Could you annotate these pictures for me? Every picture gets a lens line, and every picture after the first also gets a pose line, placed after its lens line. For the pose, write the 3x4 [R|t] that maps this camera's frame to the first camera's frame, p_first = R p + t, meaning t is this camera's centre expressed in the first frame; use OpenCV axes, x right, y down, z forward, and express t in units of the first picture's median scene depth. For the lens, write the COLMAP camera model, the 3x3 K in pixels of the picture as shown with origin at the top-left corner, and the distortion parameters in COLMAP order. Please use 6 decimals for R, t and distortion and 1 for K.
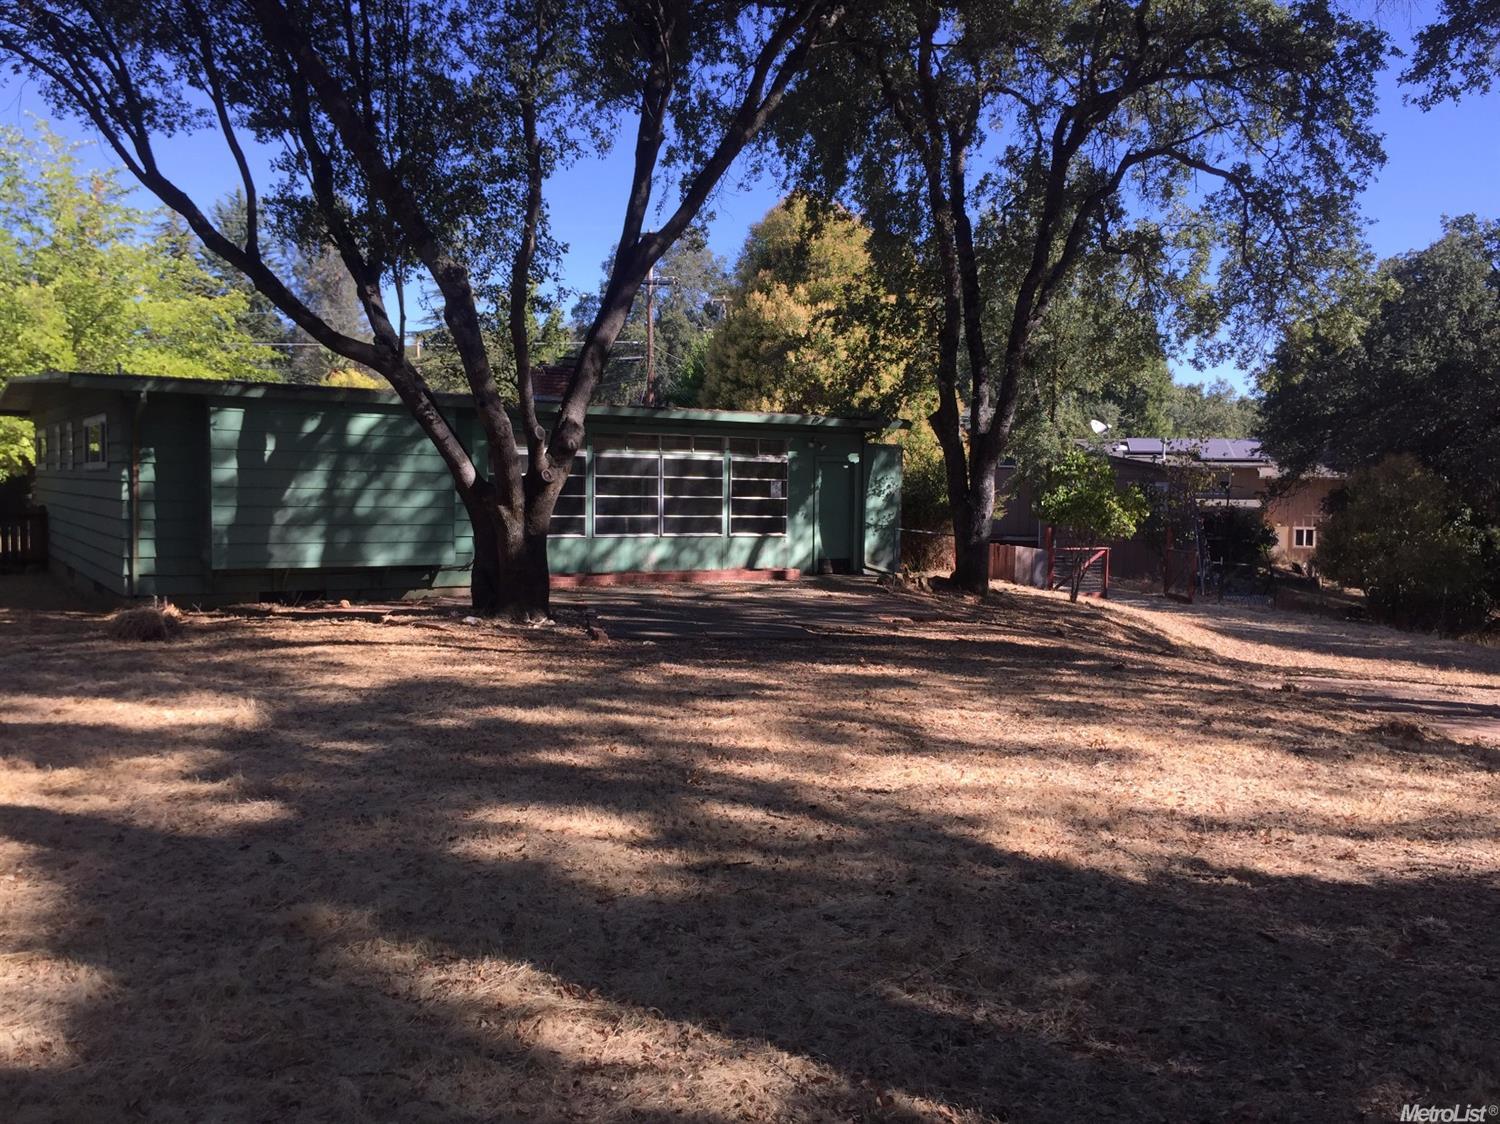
lens RADIAL K [[1293.1, 0, 753.0], [0, 1293.1, 551.7], [0, 0, 1]] dist [0.082215, -0.021329]
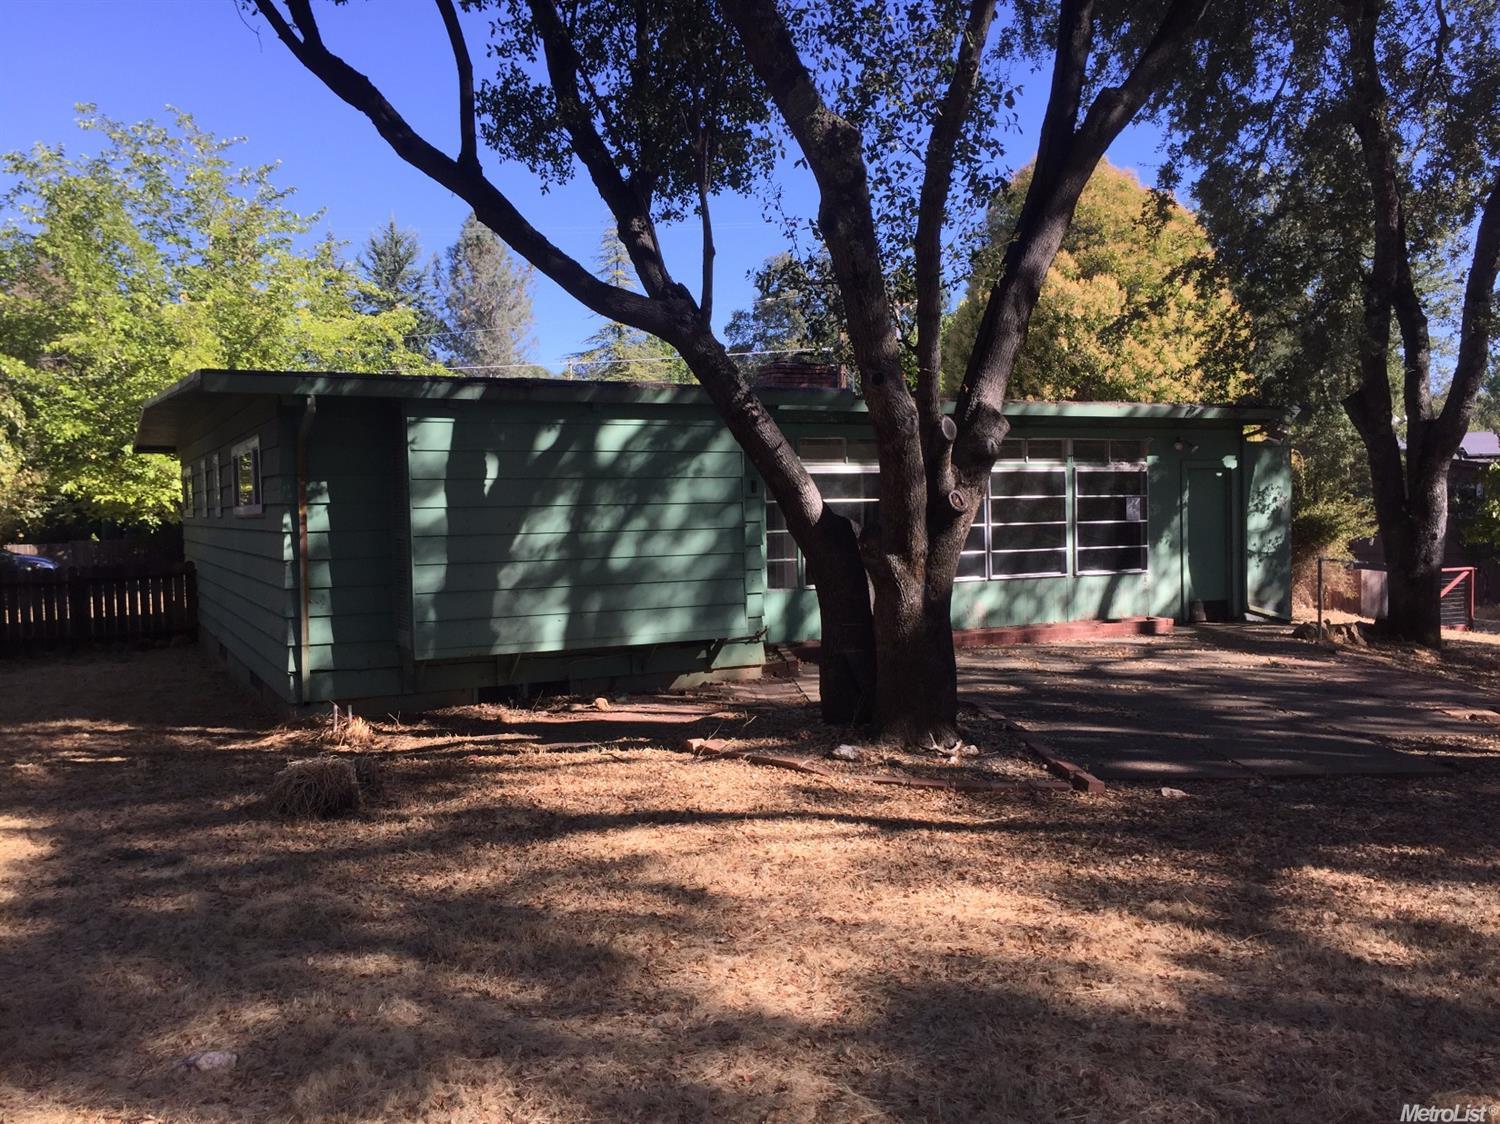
lens RADIAL K [[1293.1, 0, 753.0], [0, 1293.1, 551.7], [0, 0, 1]] dist [0.082215, -0.021329]
pose [[0.994100, -0.030672, -0.104042, -0.152696], [0.028955, 0.999419, -0.017968, -0.021921], [0.104533, 0.014850, 0.994411, 0.321574]]
